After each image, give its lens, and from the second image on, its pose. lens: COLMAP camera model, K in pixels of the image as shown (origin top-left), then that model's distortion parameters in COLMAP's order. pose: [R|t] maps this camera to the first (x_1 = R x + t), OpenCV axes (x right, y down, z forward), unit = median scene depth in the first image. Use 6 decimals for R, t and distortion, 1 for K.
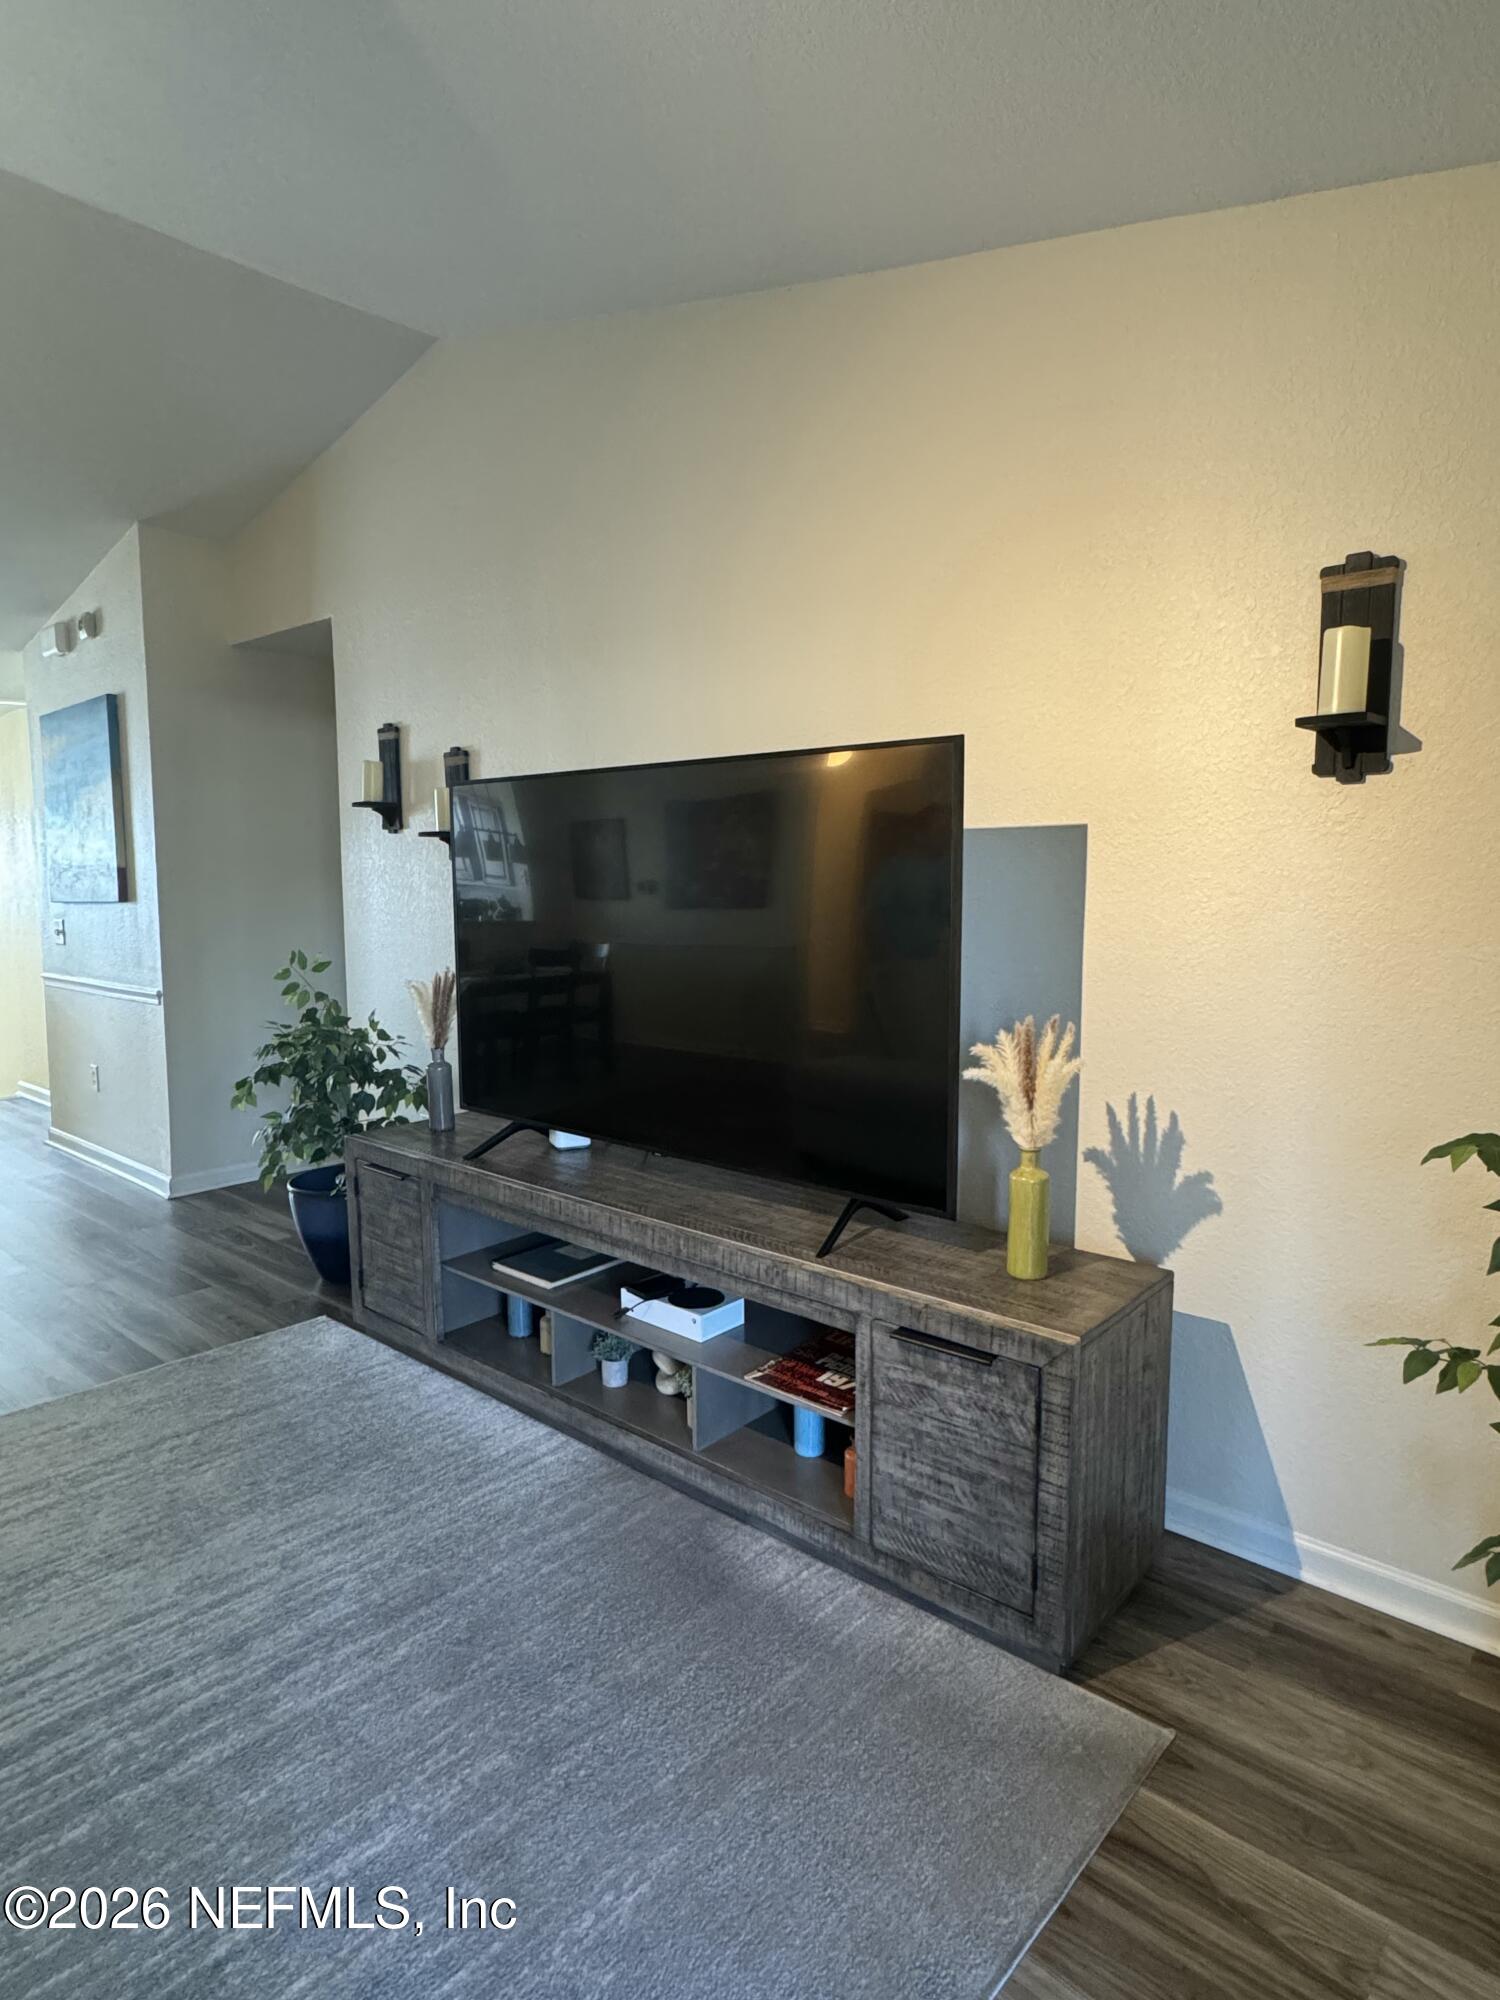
lens RADIAL K [[1129.8, 0, 750.4], [0, 1129.8, 999.5], [0, 0, 1]] dist [-0.005228, 0.002049]
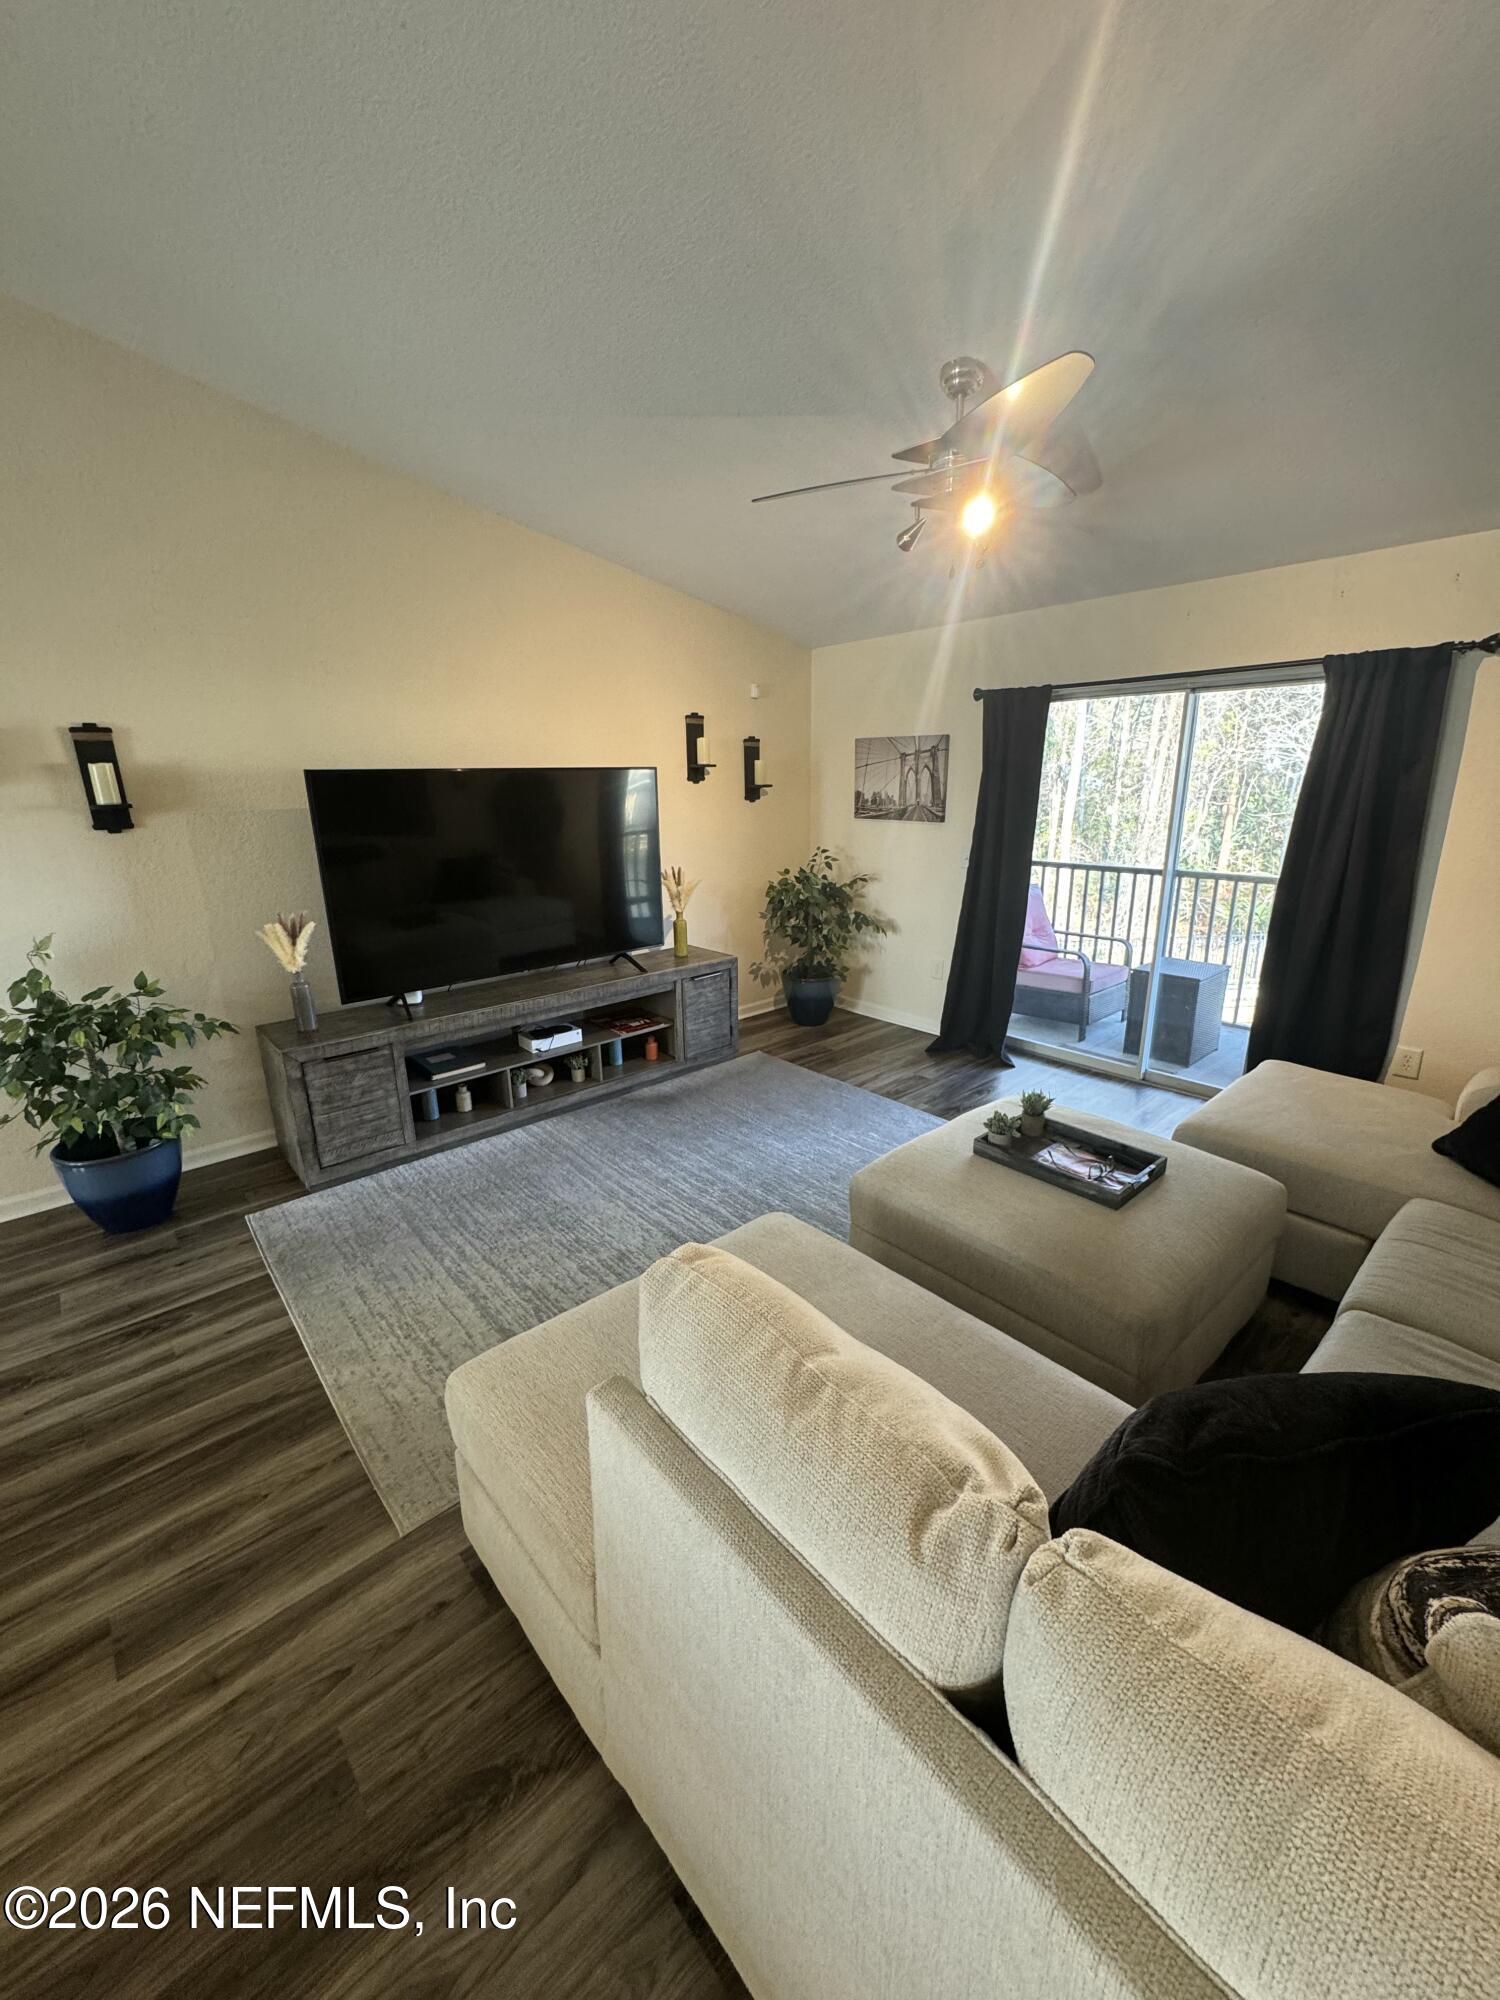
lens RADIAL K [[819.0, 0, 752.6], [0, 819.0, 1001.0], [0, 0, 1]] dist [-0.006210, 0.001040]
pose [[0.111202, -0.267553, 0.957105, -1.626106], [0.121463, 0.959517, 0.254115, -0.146033], [-0.986347, 0.087994, 0.139198, 0.475482]]
